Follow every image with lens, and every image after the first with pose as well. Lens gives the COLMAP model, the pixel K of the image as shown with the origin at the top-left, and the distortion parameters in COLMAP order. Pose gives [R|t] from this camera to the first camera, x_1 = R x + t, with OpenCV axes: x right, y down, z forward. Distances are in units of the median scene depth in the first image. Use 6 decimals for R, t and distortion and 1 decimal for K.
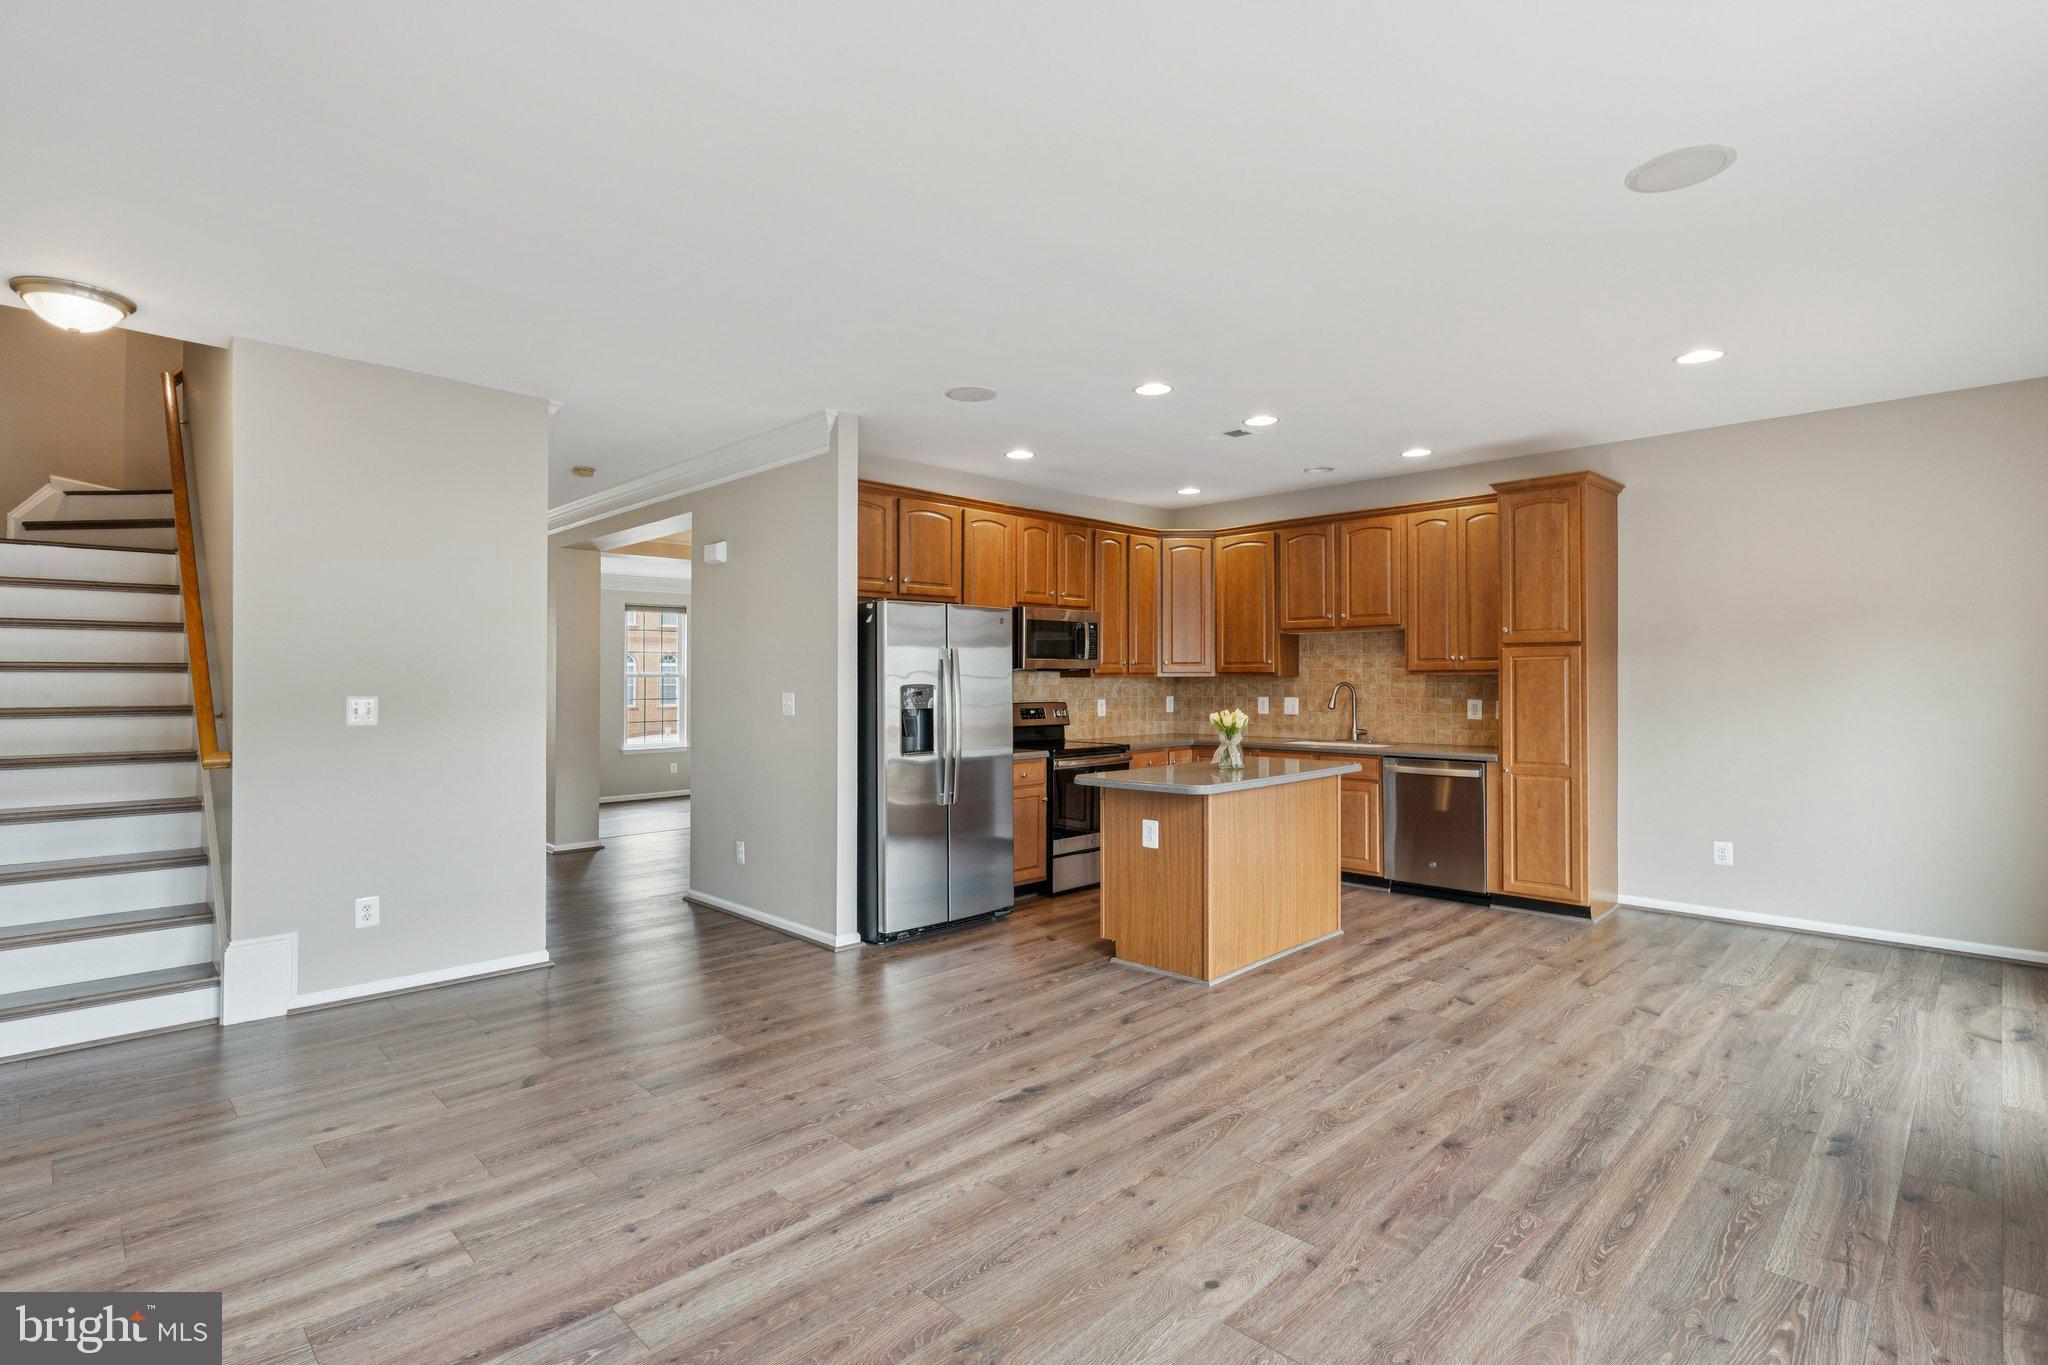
lens RADIAL K [[980.9, 0, 1015.5], [0, 980.9, 674.0], [0, 0, 1]] dist [-0.005840, -0.000257]
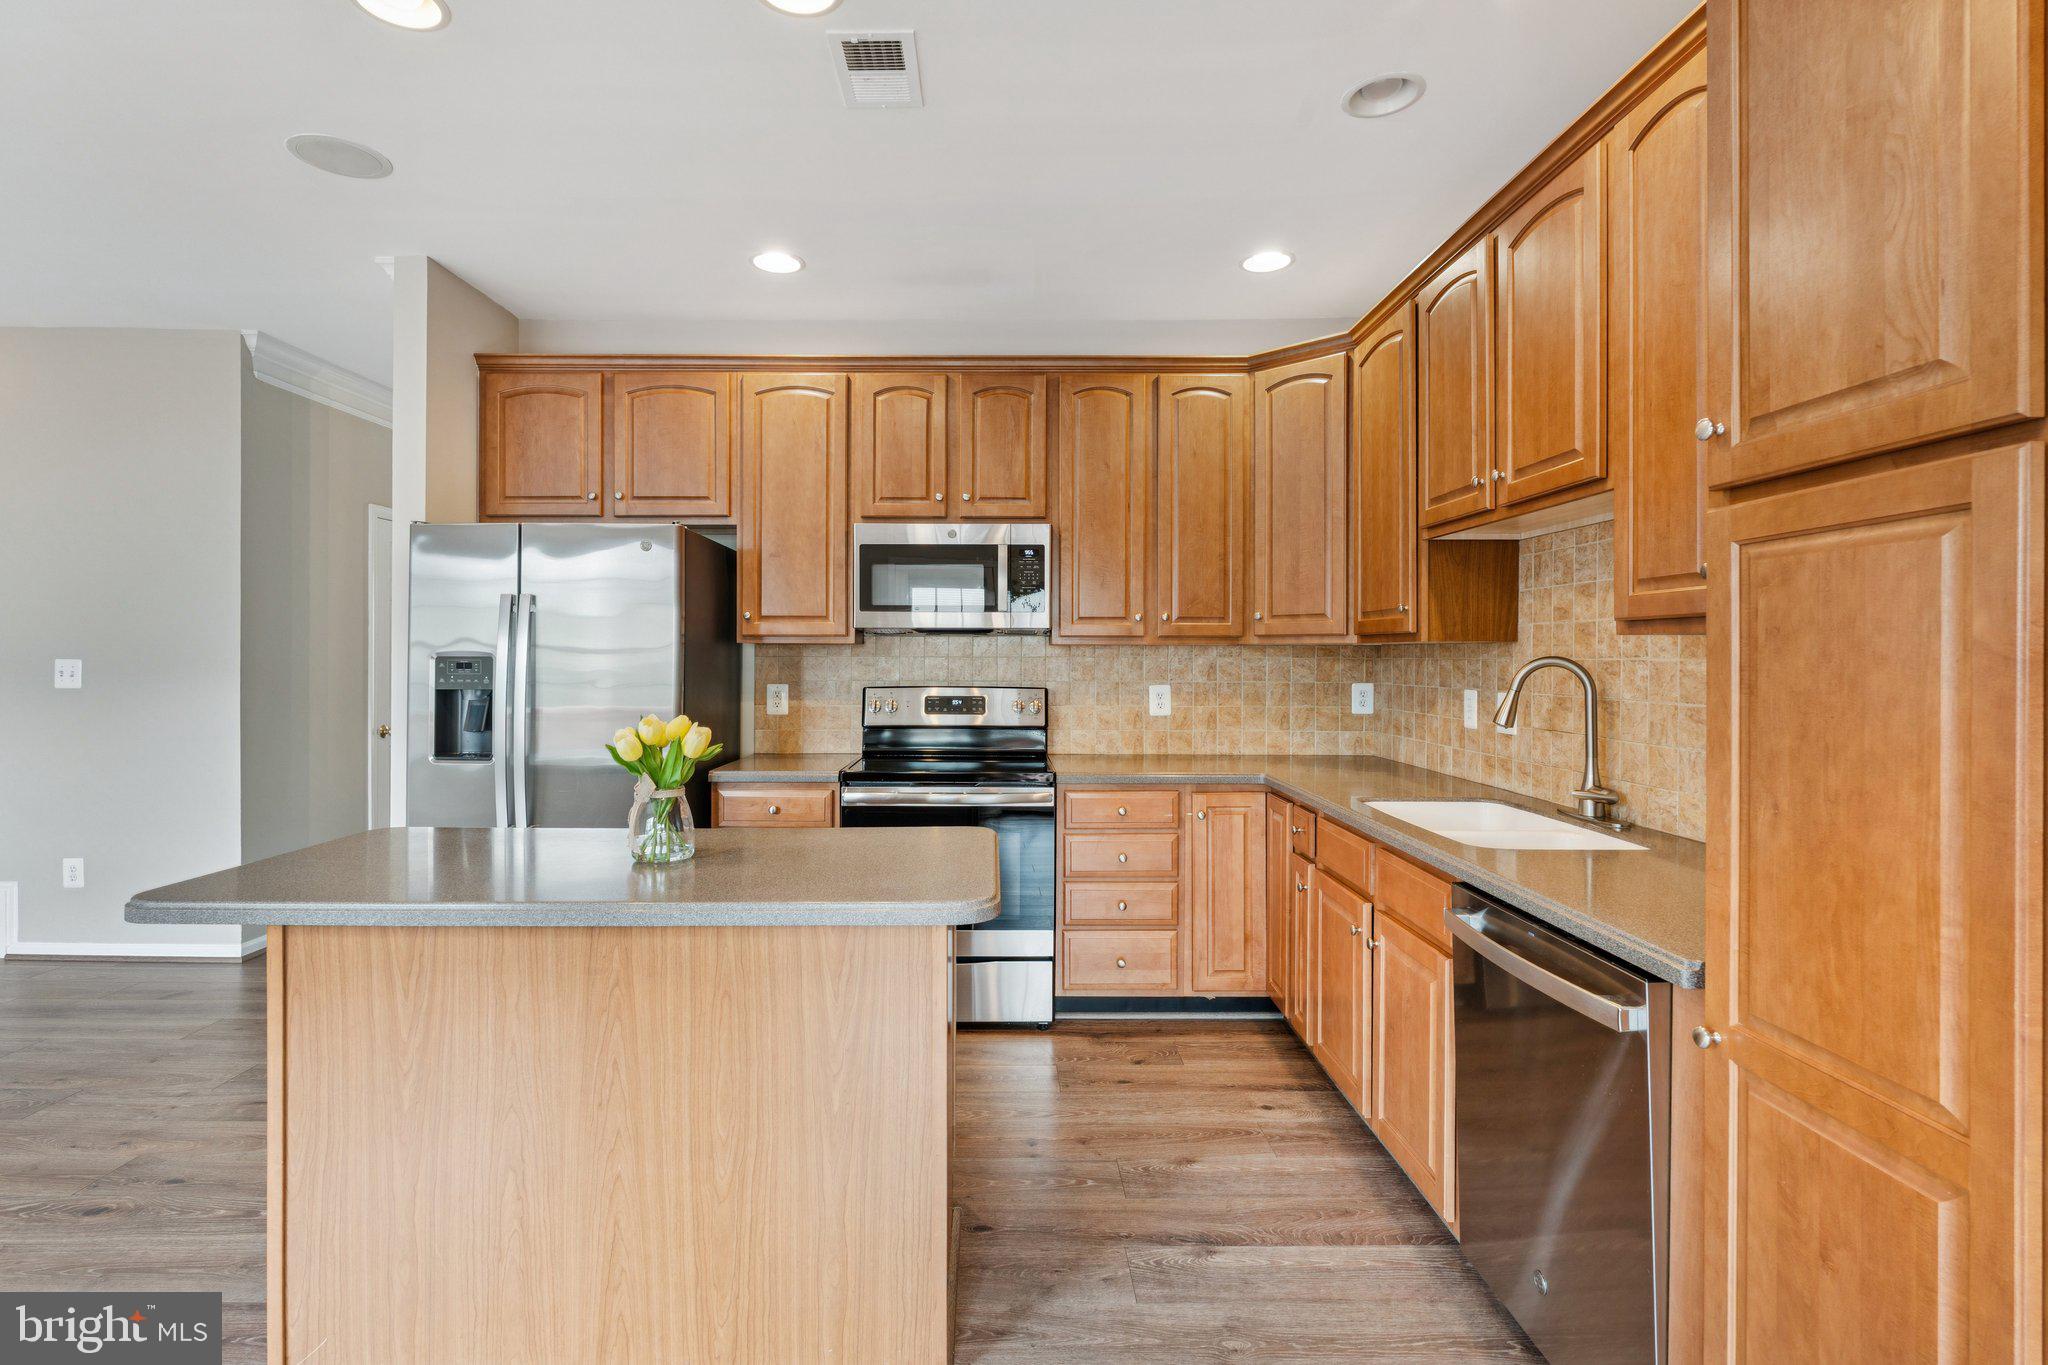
lens RADIAL K [[980.9, 0, 1011.5], [0, 980.9, 653.9], [0, 0, 1]] dist [-0.005840, -0.000257]
pose [[0.708884, 0.005474, -0.705304, 0.609337], [-0.001643, 0.999980, 0.006110, 0.007692], [0.705323, -0.003173, 0.708879, 0.806334]]
